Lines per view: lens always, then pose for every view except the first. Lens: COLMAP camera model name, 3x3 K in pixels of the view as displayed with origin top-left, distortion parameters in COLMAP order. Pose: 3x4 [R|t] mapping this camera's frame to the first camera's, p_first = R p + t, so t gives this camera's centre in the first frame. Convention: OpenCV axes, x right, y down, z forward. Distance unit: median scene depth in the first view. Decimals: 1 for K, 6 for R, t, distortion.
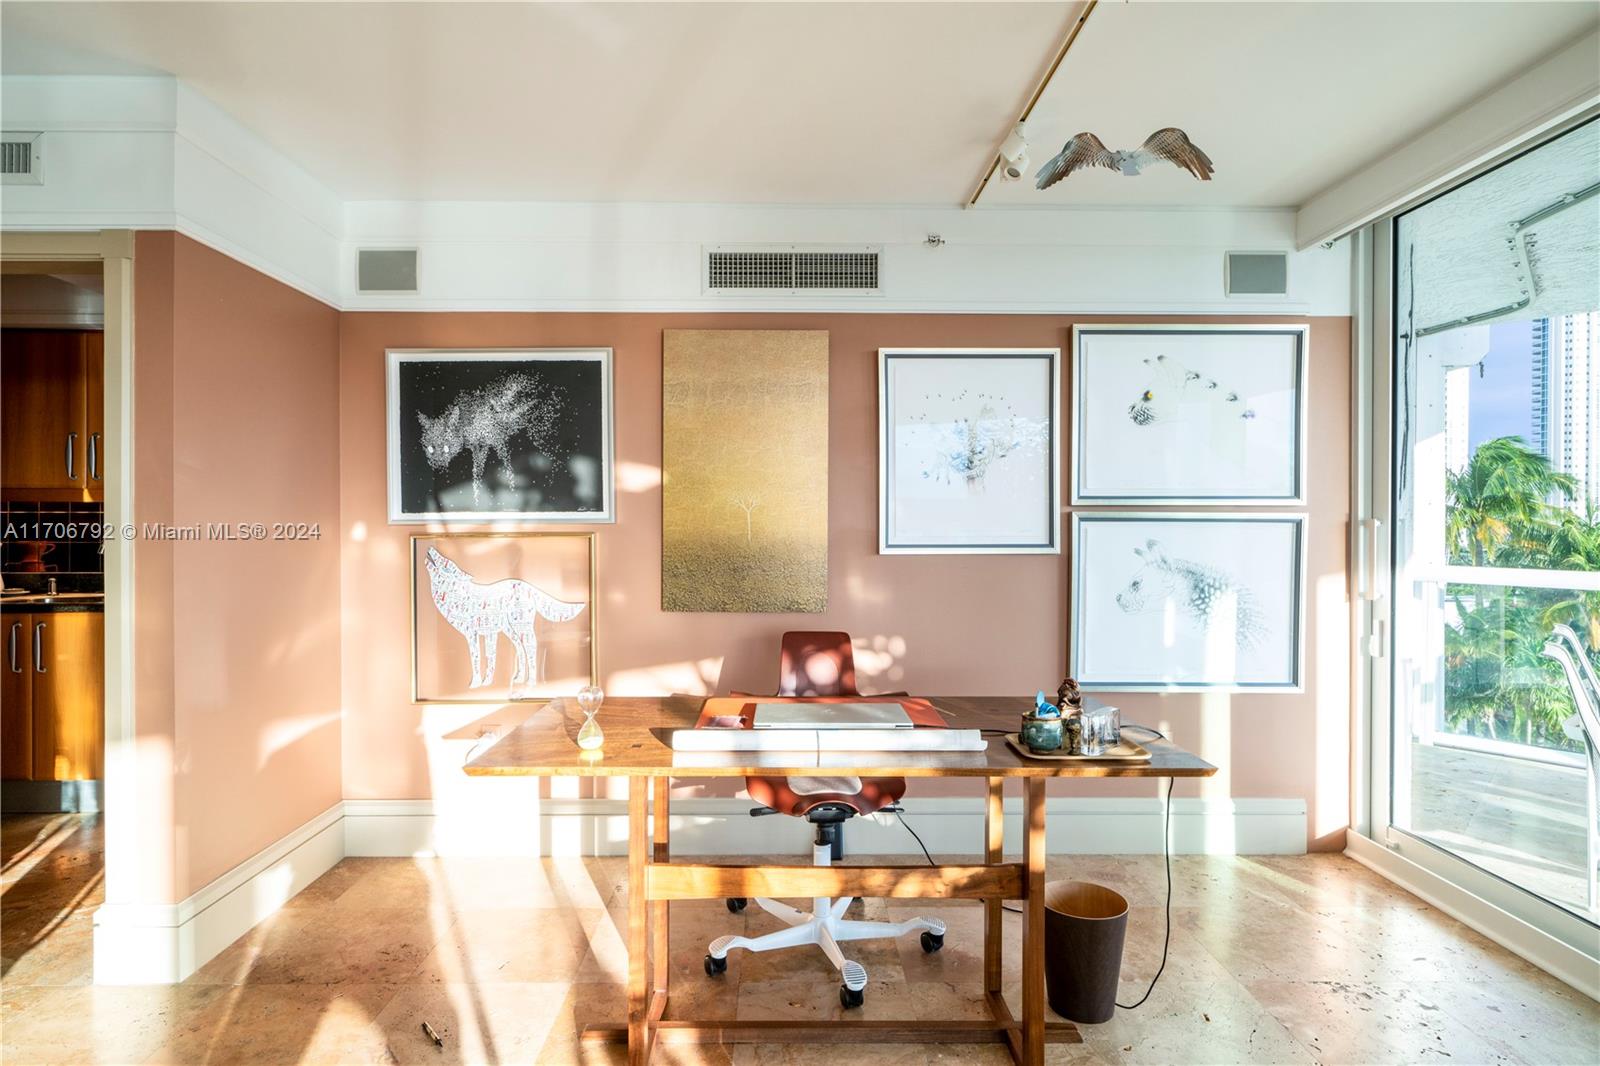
lens RADIAL K [[875.6, 0, 807.6], [0, 875.6, 536.3], [0, 0, 1]] dist [-0.001850, 0.003267]
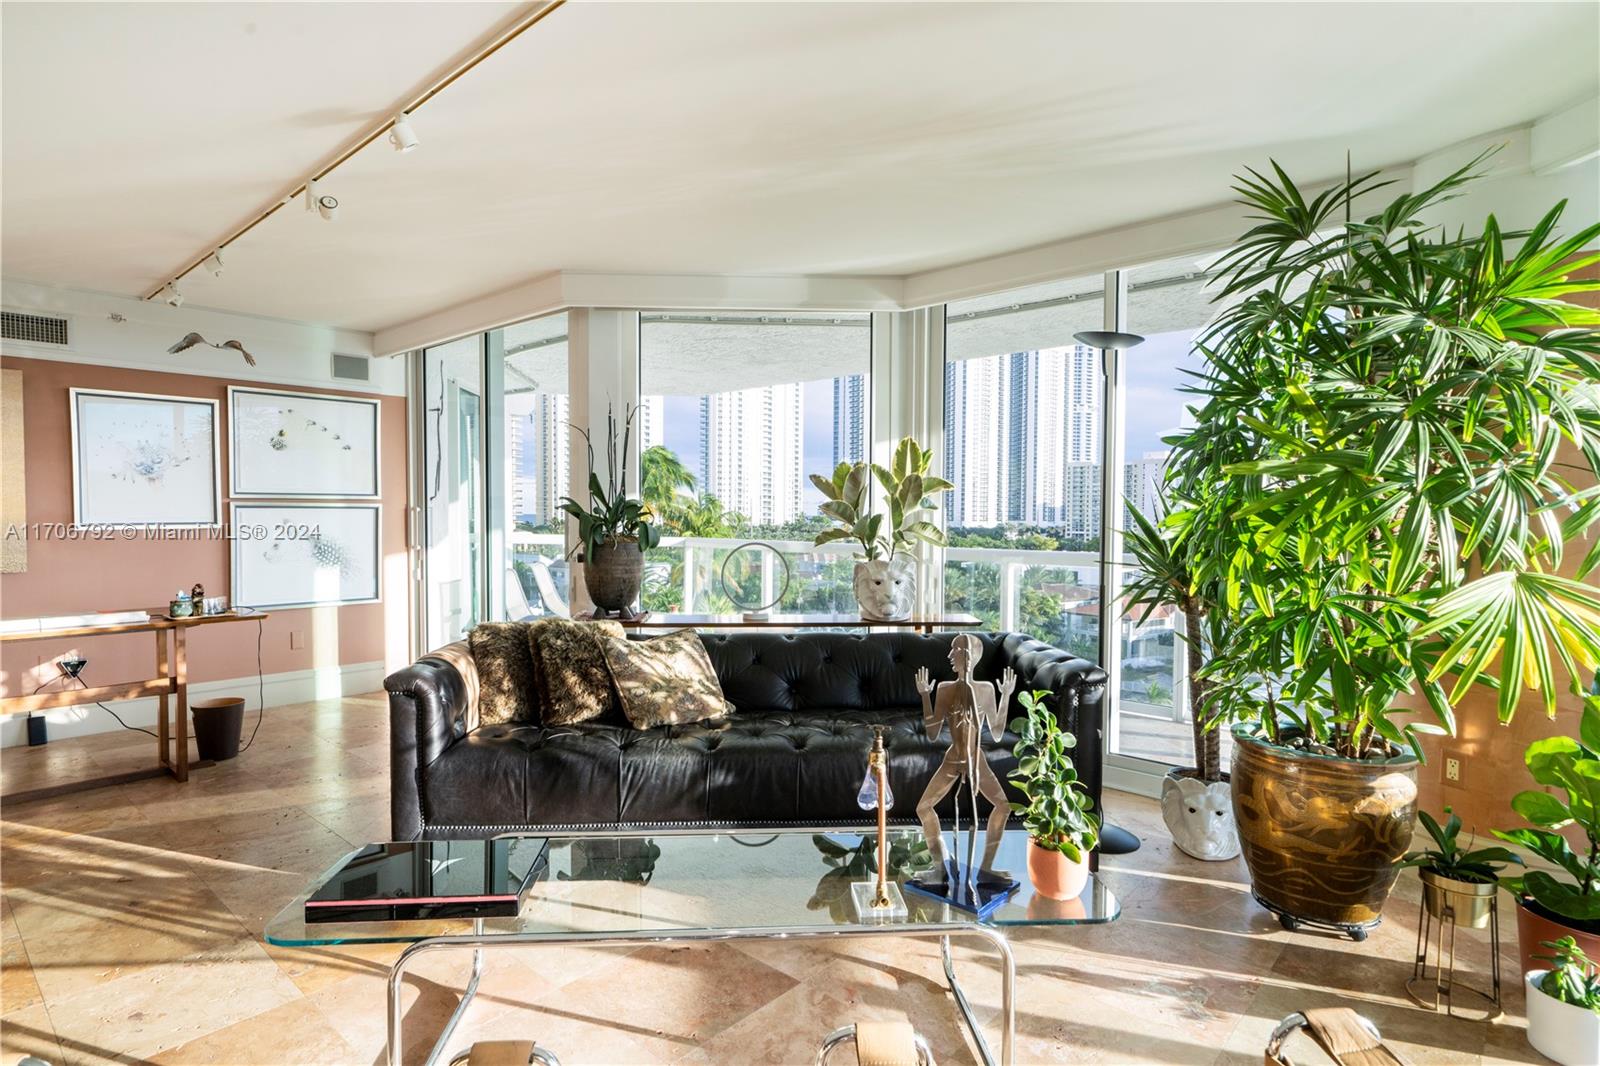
lens RADIAL K [[875.6, 0, 816.9], [0, 875.6, 538.2], [0, 0, 1]] dist [-0.001850, 0.003267]
pose [[0.702363, -0.021632, 0.711490, -0.087789], [0.005624, 0.999676, 0.024843, 0.004839], [-0.711796, -0.013448, 0.702257, -0.903239]]
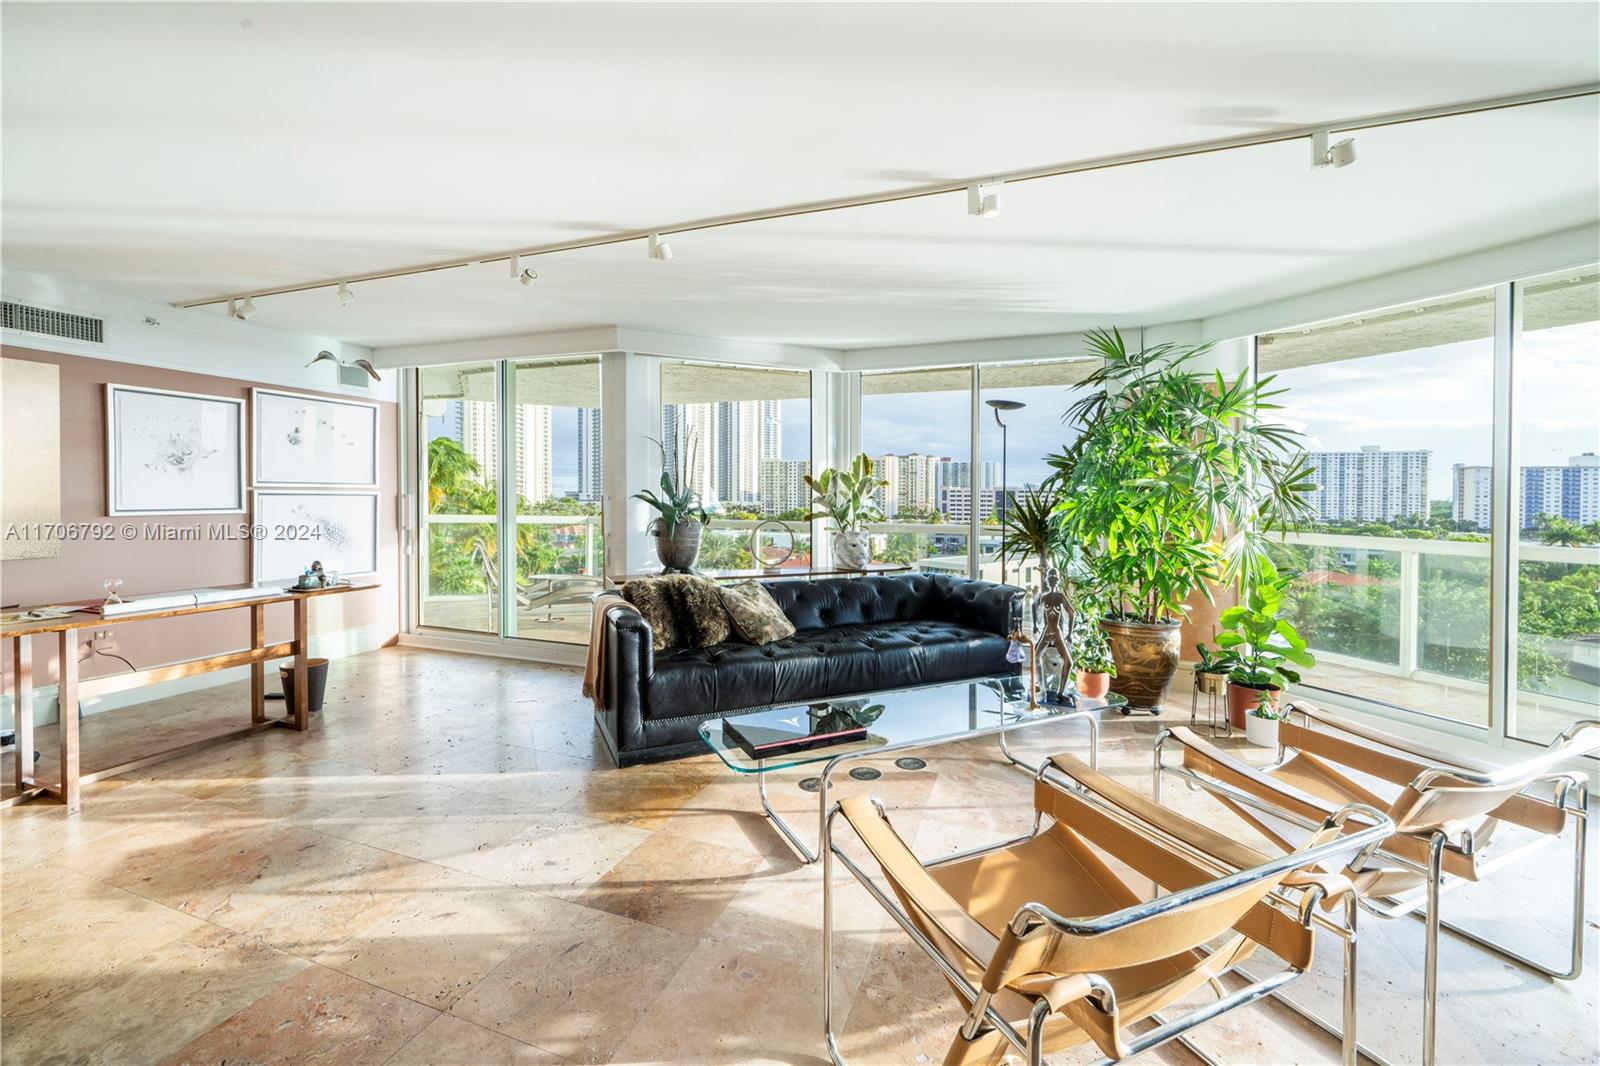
lens RADIAL K [[669.0, 0, 802.8], [0, 669.0, 504.1], [0, 0, 1]] dist [-0.000336, -0.000424]
pose [[0.389380, -0.012435, 0.920993, -0.536394], [0.003334, 0.999921, 0.012091, -0.011167], [-0.921071, -0.001638, 0.389391, -0.598987]]
